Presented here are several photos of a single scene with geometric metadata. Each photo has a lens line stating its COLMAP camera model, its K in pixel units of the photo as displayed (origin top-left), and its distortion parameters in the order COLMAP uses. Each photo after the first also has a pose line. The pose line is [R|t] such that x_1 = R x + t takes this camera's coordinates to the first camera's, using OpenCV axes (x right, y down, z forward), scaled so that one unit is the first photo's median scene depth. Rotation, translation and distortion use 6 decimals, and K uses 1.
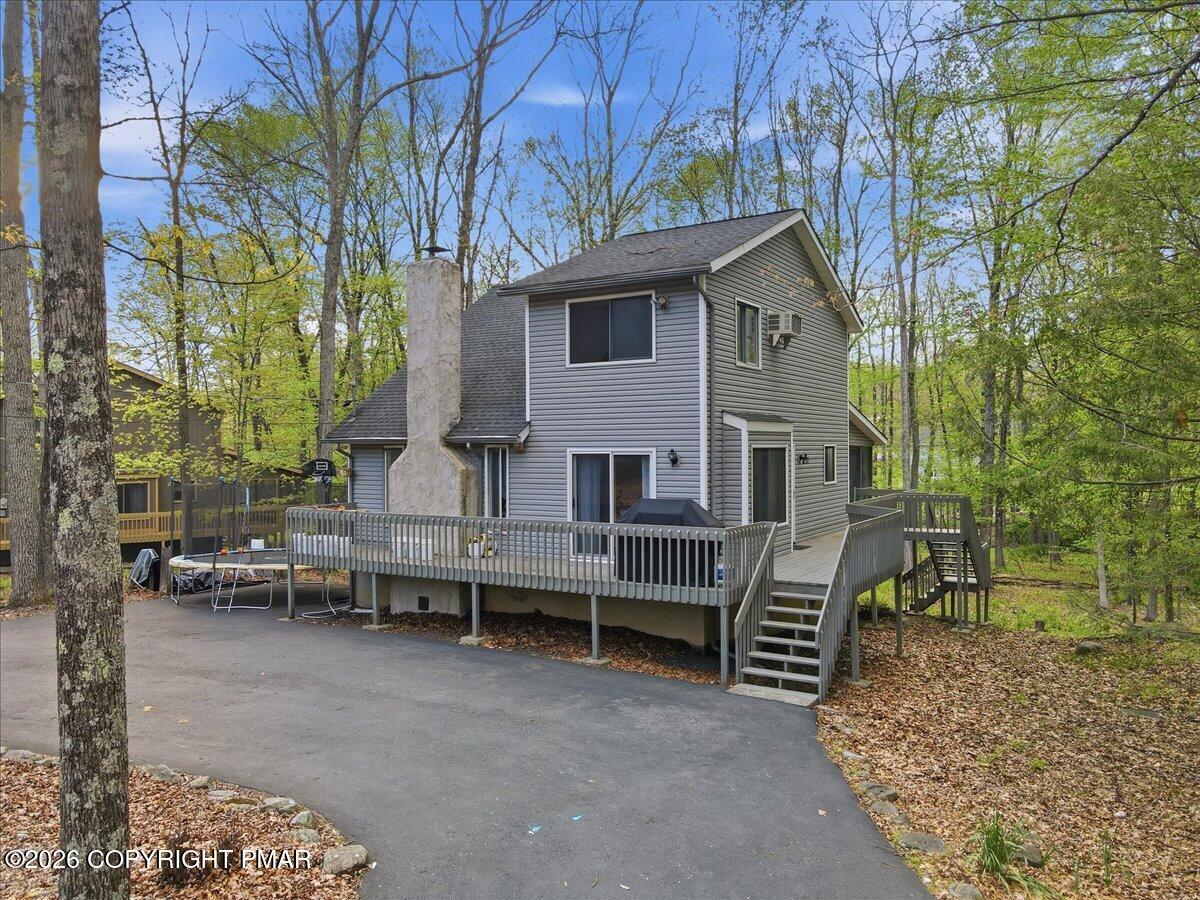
lens RADIAL K [[868.5, 0, 600.0], [0, 868.5, 450.0], [0, 0, 1]] dist [0.003284, 0.000490]
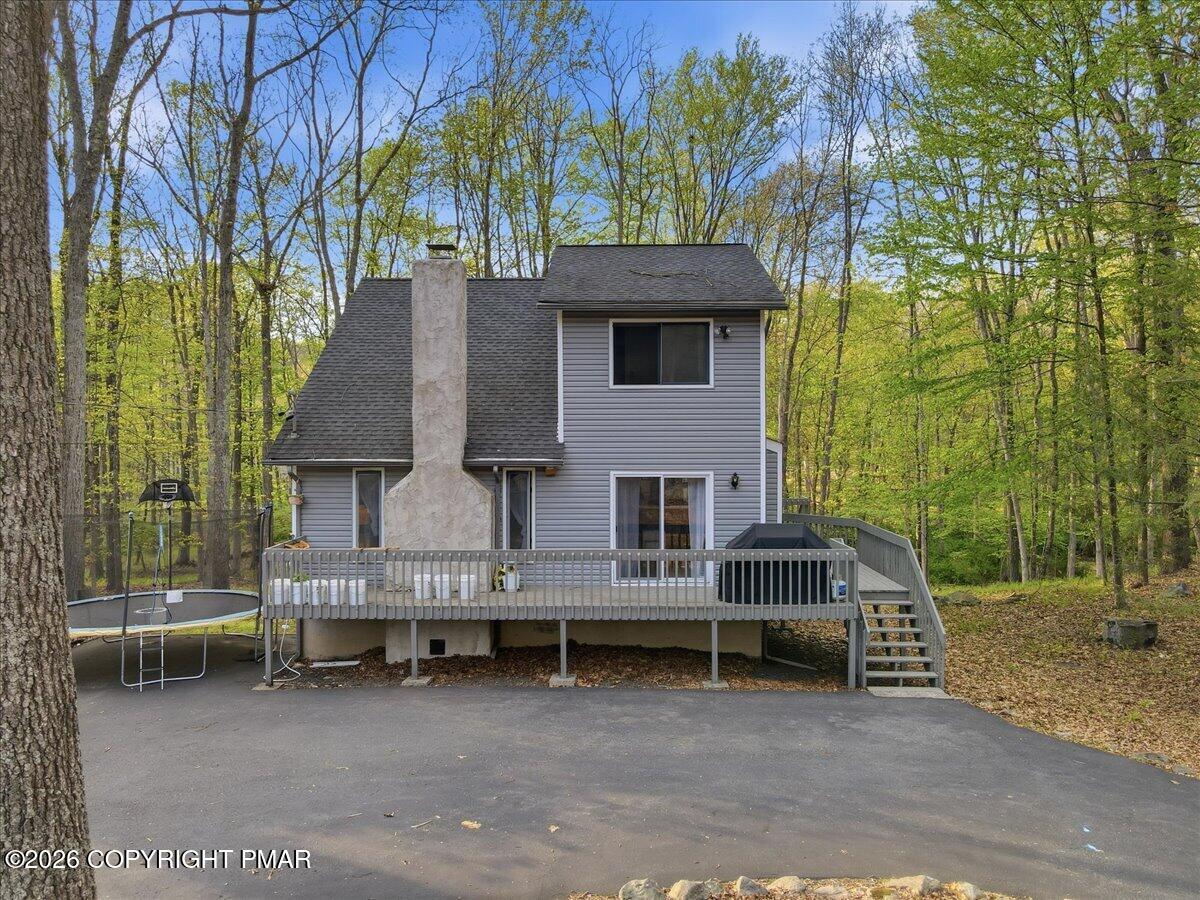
lens RADIAL K [[870.3, 0, 600.0], [0, 870.3, 450.0], [0, 0, 1]] dist [0.010176, 0.004283]
pose [[0.866503, -0.008390, 0.499102, -0.549287], [0.000126, 0.999862, 0.016590, -0.043271], [-0.499172, -0.014313, 0.866384, 0.162071]]
